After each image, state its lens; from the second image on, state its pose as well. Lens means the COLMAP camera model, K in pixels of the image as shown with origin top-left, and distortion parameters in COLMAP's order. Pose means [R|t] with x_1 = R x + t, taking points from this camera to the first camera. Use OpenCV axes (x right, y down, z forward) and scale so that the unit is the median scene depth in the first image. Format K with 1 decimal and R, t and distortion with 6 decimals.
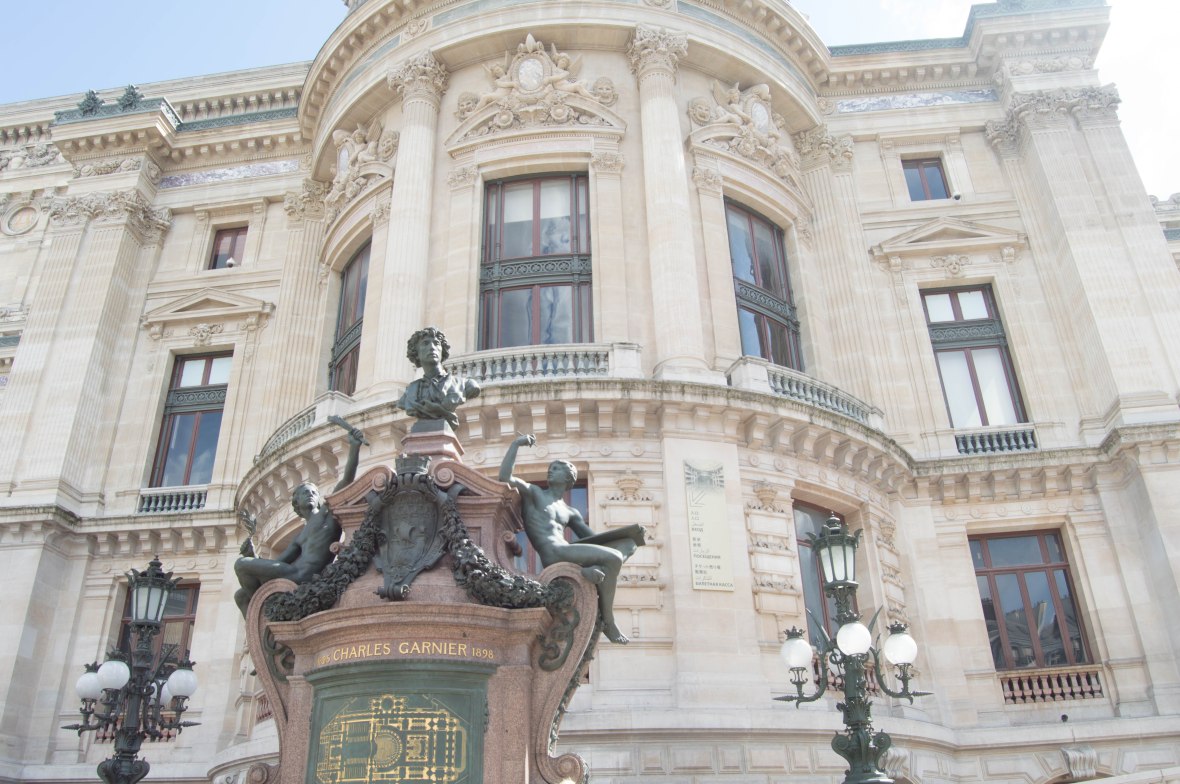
lens RADIAL K [[931.9, 0, 589.6], [0, 931.9, 392.7], [0, 0, 1]] dist [-0.068521, 0.000340]
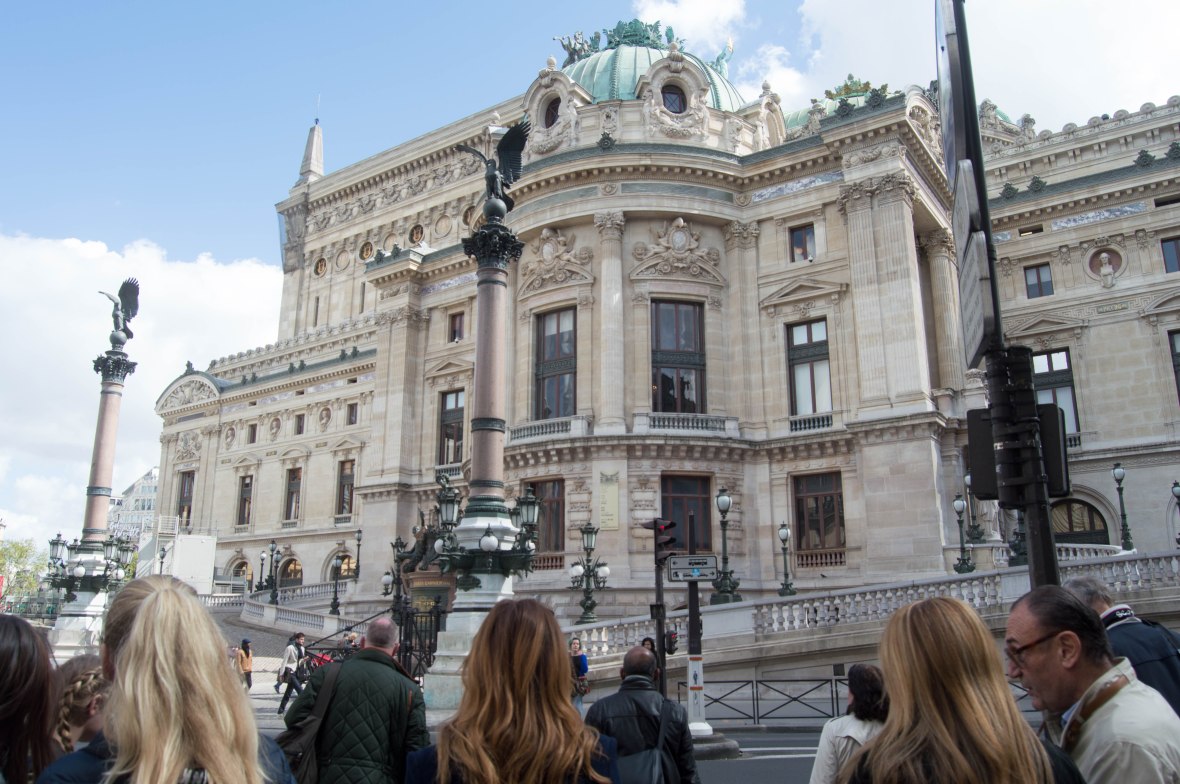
lens RADIAL K [[931.9, 0, 589.4], [0, 931.9, 392.3], [0, 0, 1]] dist [-0.068521, 0.000340]
pose [[0.887279, -0.094305, -0.451488, 0.794386], [0.196724, 0.962748, 0.185513, -0.381226], [0.417175, -0.253421, 0.872779, -0.659028]]
